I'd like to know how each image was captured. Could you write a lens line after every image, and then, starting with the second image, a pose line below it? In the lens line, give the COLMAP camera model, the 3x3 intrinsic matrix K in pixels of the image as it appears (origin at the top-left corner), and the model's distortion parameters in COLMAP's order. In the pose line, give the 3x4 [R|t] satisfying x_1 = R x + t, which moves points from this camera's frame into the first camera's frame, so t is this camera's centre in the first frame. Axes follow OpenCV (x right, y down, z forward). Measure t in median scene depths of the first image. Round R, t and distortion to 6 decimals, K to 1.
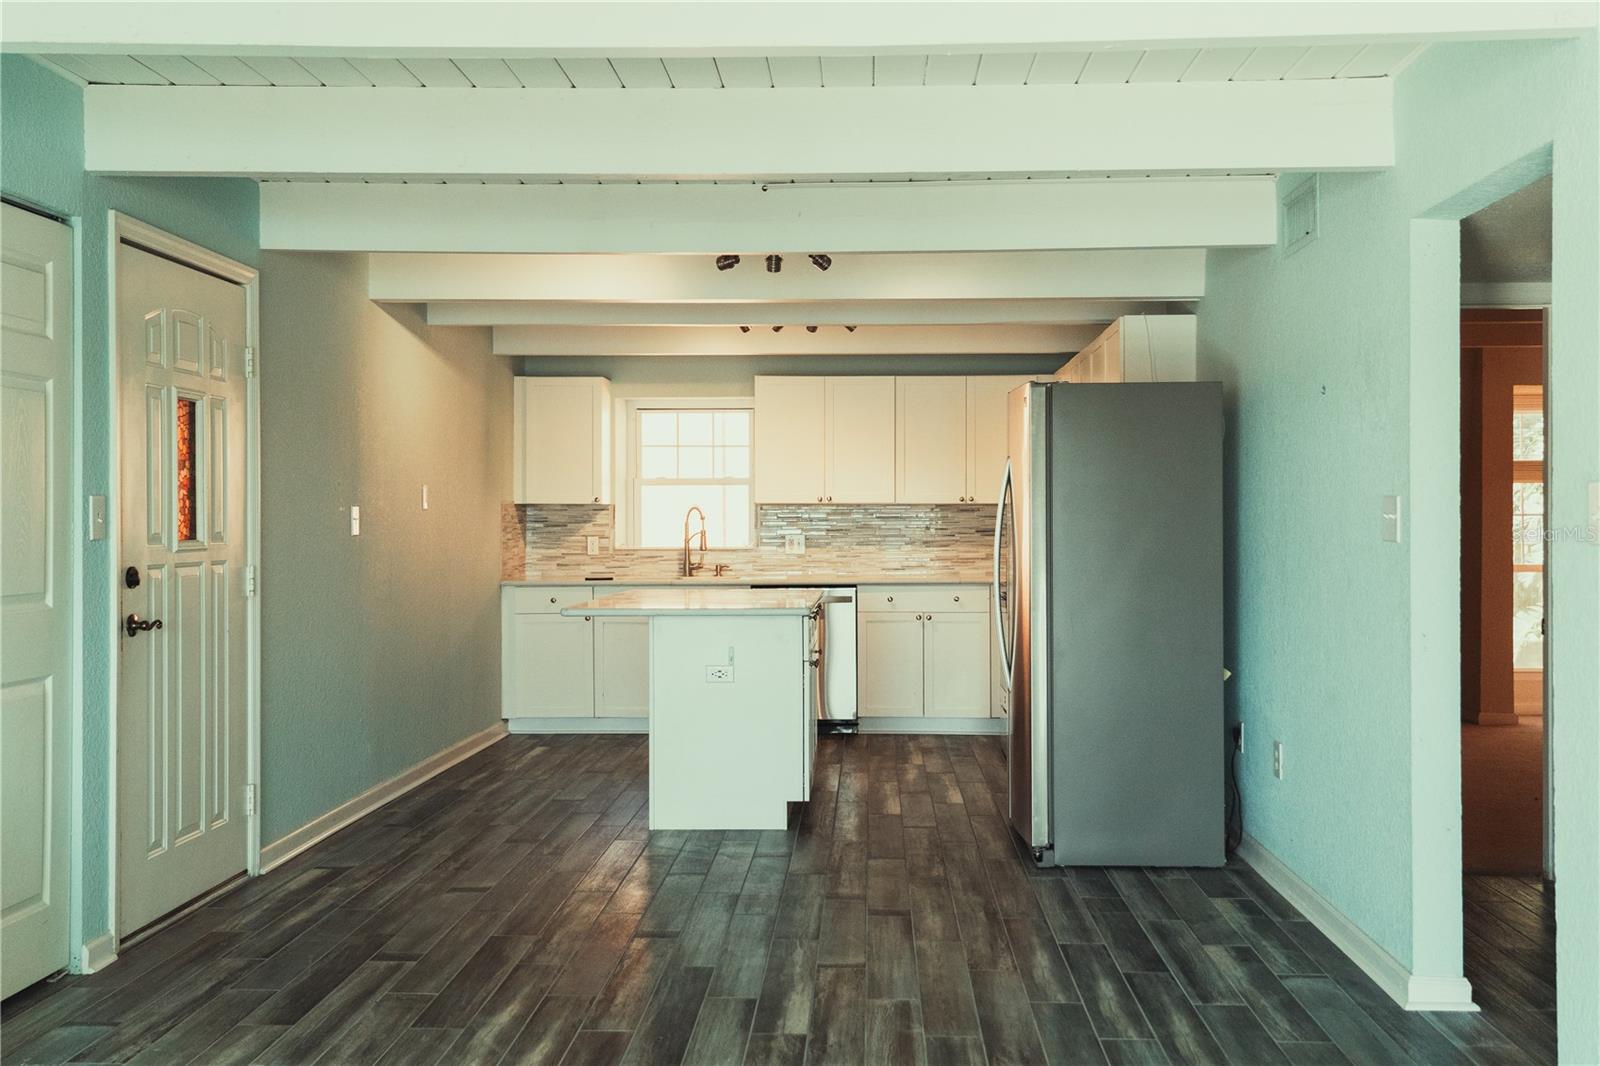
lens RADIAL K [[1551.2, 0, 800.0], [0, 1551.2, 533.0], [0, 0, 1]] dist [-0.001819, -0.000168]
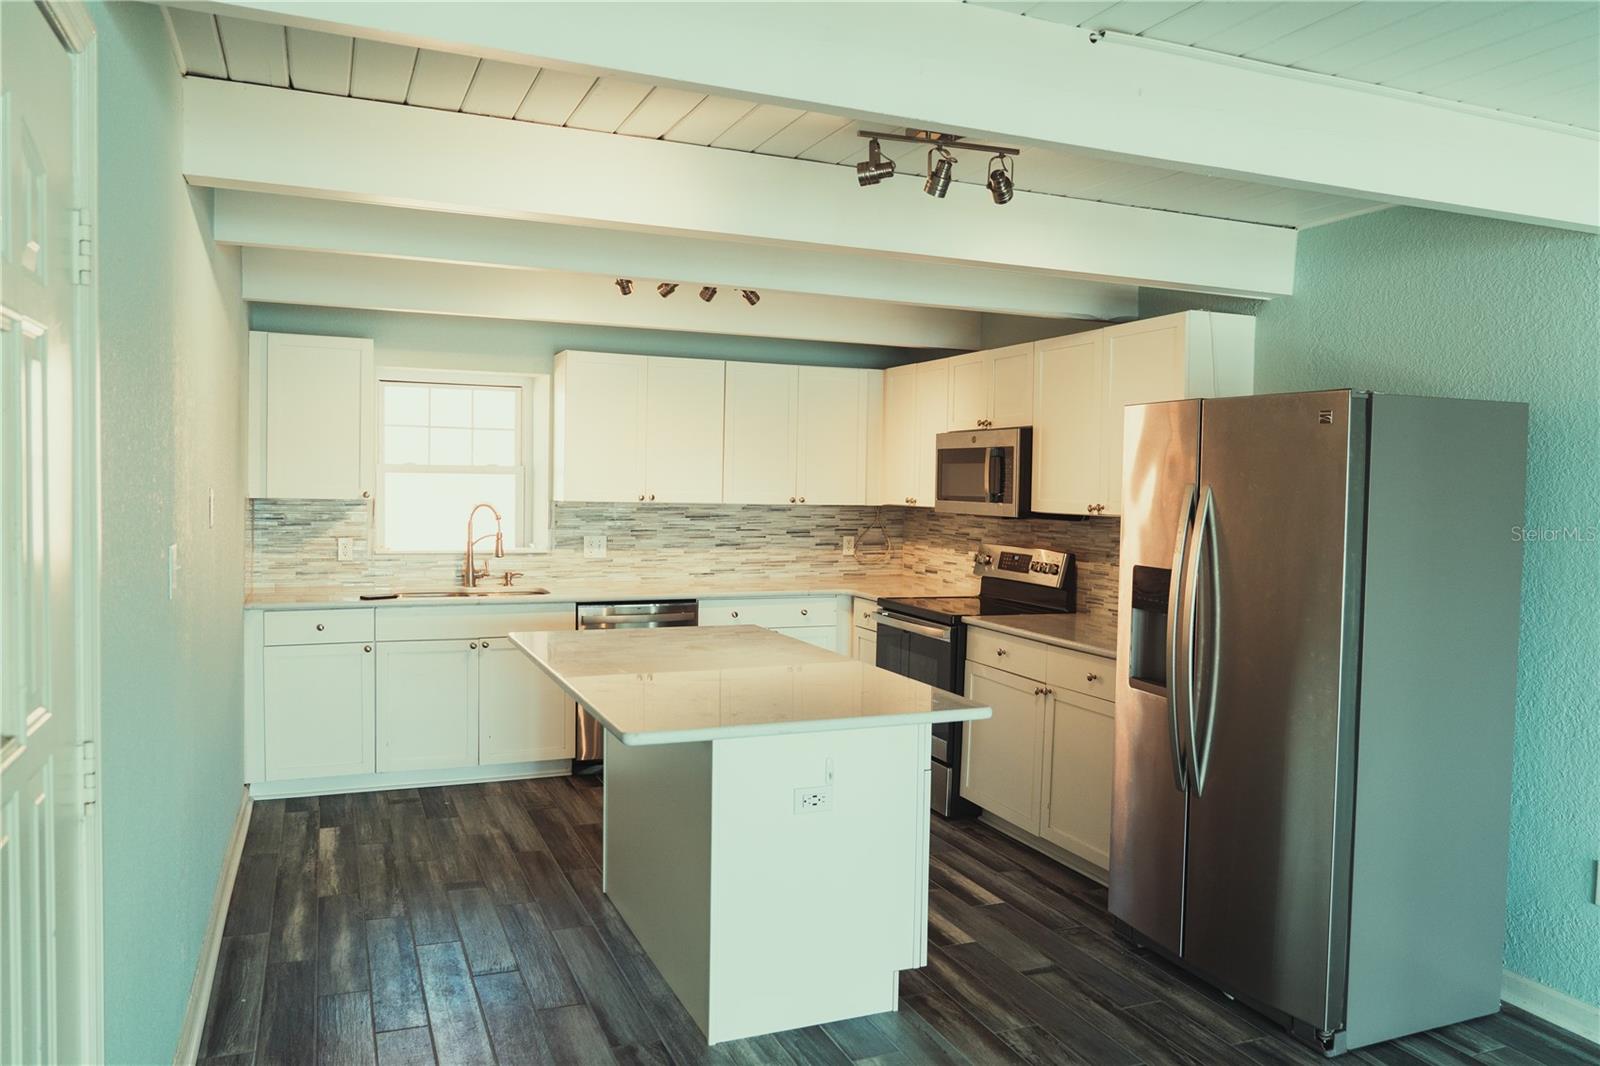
lens RADIAL K [[1162.3, 0, 800.0], [0, 1162.3, 533.0], [0, 0, 1]] dist [-0.030488, -0.003199]
pose [[0.906624, -0.000273, 0.421938, -0.174804], [-0.017819, 0.999083, 0.038933, -0.028124], [-0.421562, -0.042816, 0.905788, 0.362242]]
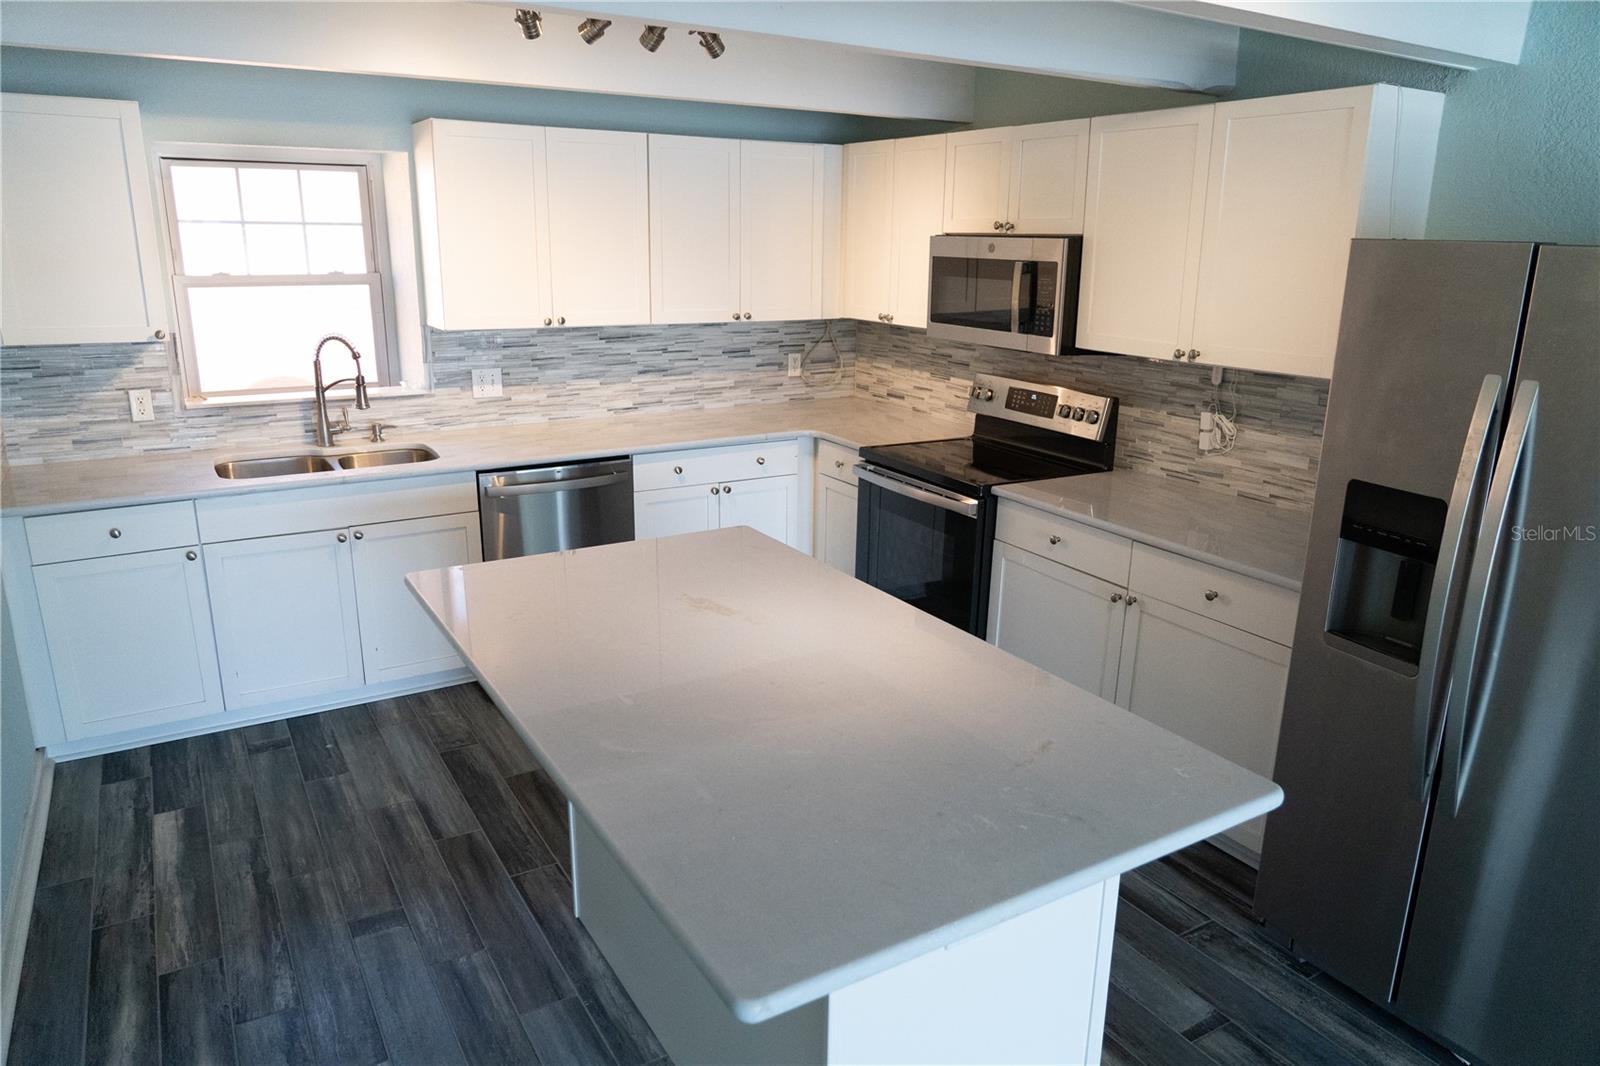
lens RADIAL K [[1072.0, 0, 805.1], [0, 1072.0, 532.7], [0, 0, 1]] dist [-0.026322, 0.009680]
pose [[0.830693, -0.137023, 0.539606, -0.150083], [-0.013196, 0.964121, 0.265134, -0.055869], [-0.556575, -0.227365, 0.799080, 0.534834]]
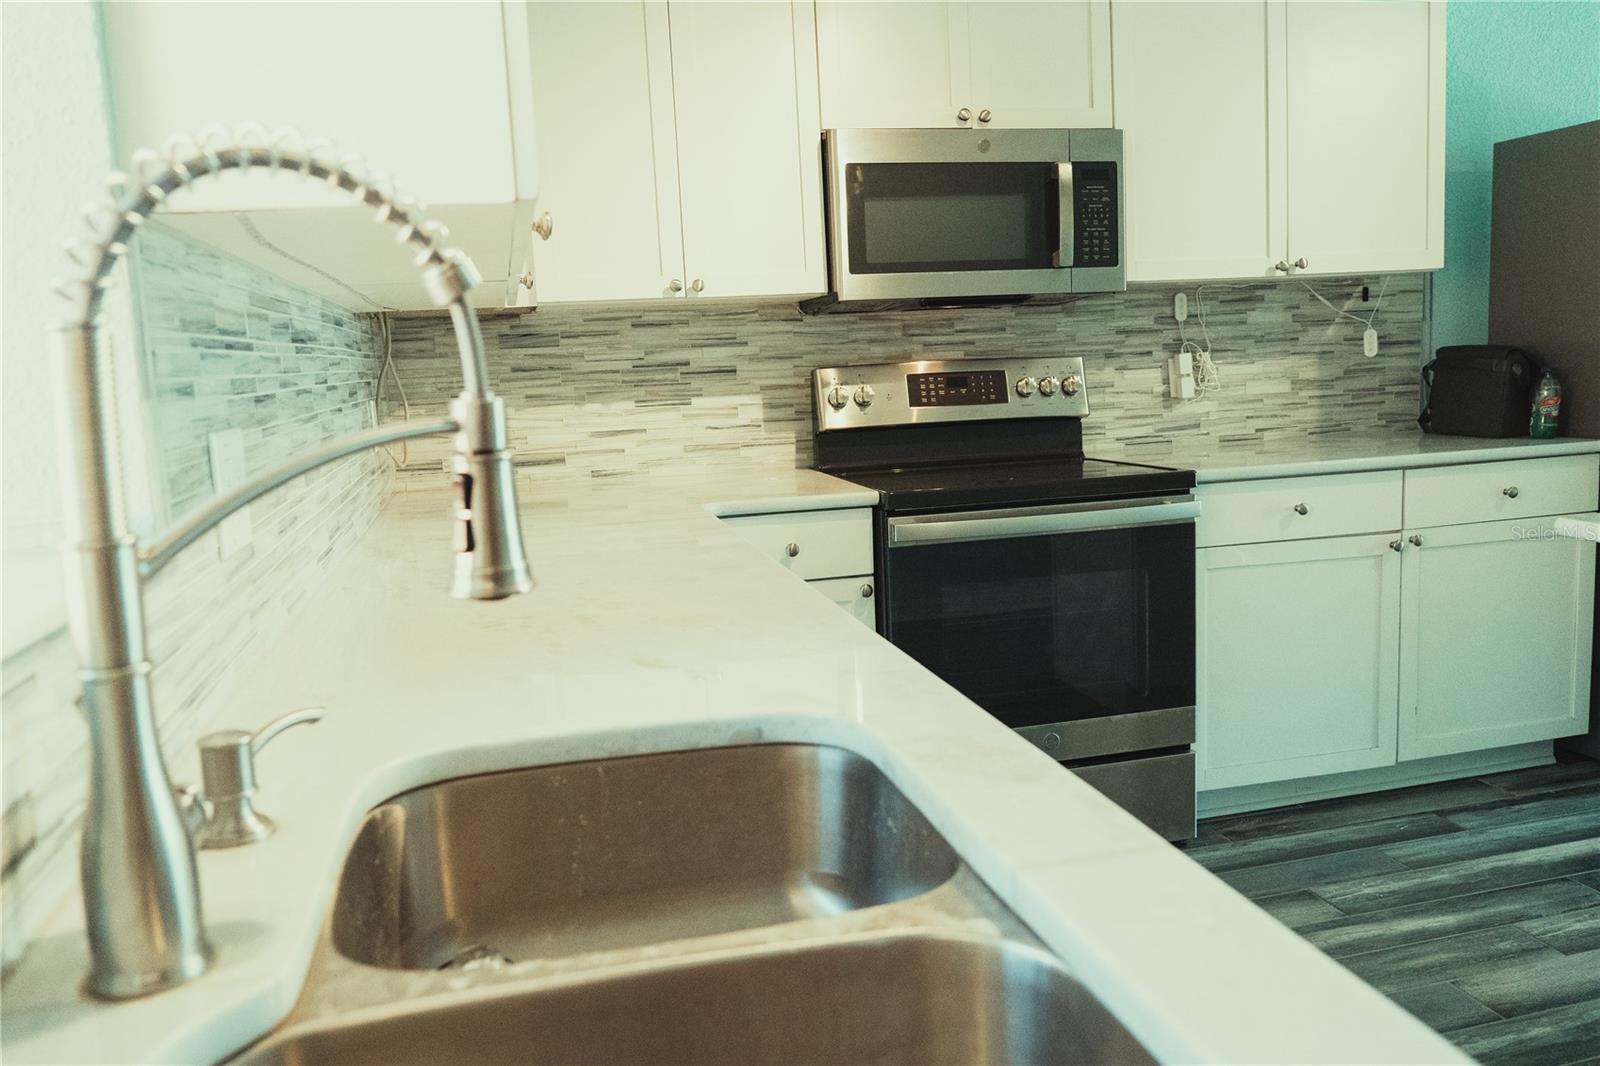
lens RADIAL K [[1162.3, 0, 800.0], [0, 1162.3, 533.0], [0, 0, 1]] dist [-0.030488, -0.003199]
pose [[-0.278133, -0.119700, 0.953055, -0.128778], [0.053932, 0.988694, 0.139915, -0.000358], [-0.959027, 0.090315, -0.268533, 0.975662]]
